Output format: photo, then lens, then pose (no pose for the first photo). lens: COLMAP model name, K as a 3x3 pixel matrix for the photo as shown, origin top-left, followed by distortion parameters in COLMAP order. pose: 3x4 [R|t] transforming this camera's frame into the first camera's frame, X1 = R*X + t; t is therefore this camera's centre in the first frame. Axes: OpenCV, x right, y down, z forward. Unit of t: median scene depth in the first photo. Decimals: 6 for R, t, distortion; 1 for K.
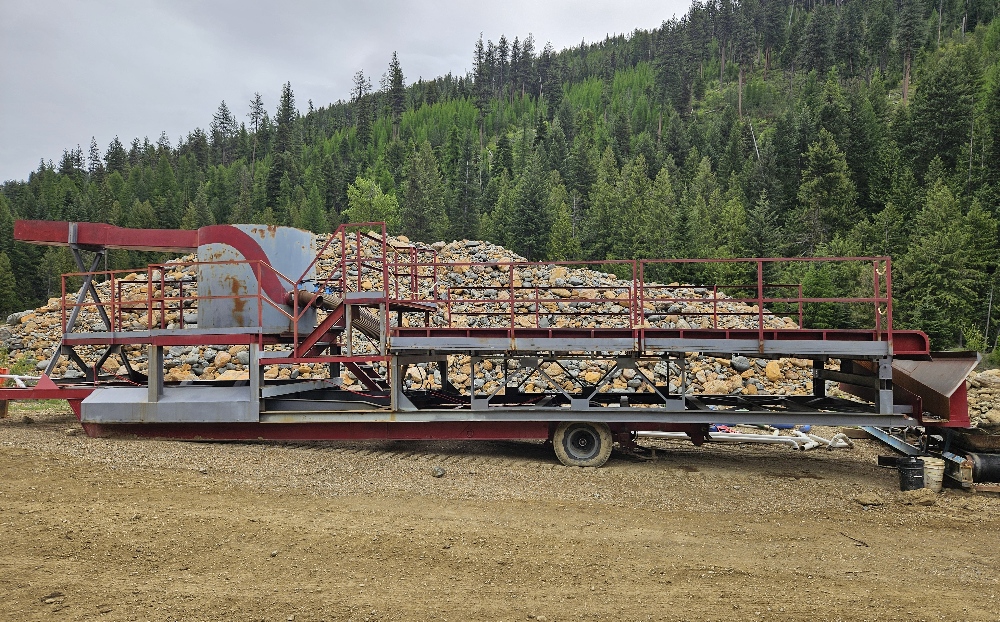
lens RADIAL K [[741.8, 0, 498.5], [0, 741.8, 308.9], [0, 0, 1]] dist [0.038920, -0.001073]
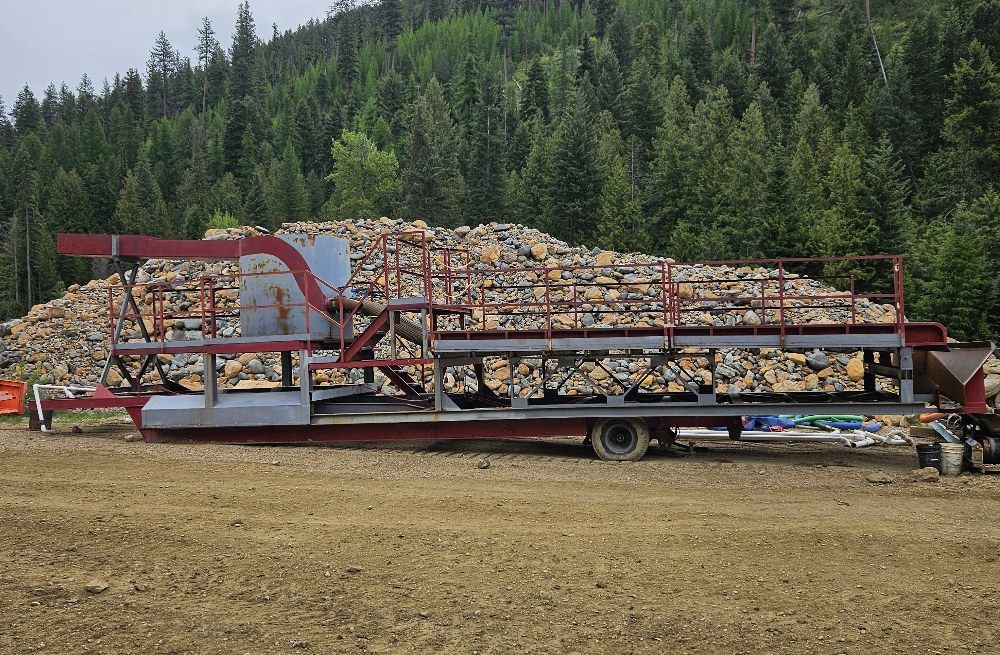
lens RADIAL K [[670.9, 0, 495.4], [0, 670.9, 335.0], [0, 0, 1]] dist [0.046647, -0.000821]
pose [[0.997893, -0.024225, -0.060197, 0.000463], [0.026124, 0.999179, 0.030960, 0.009897], [0.059397, -0.032468, 0.997706, 0.213329]]
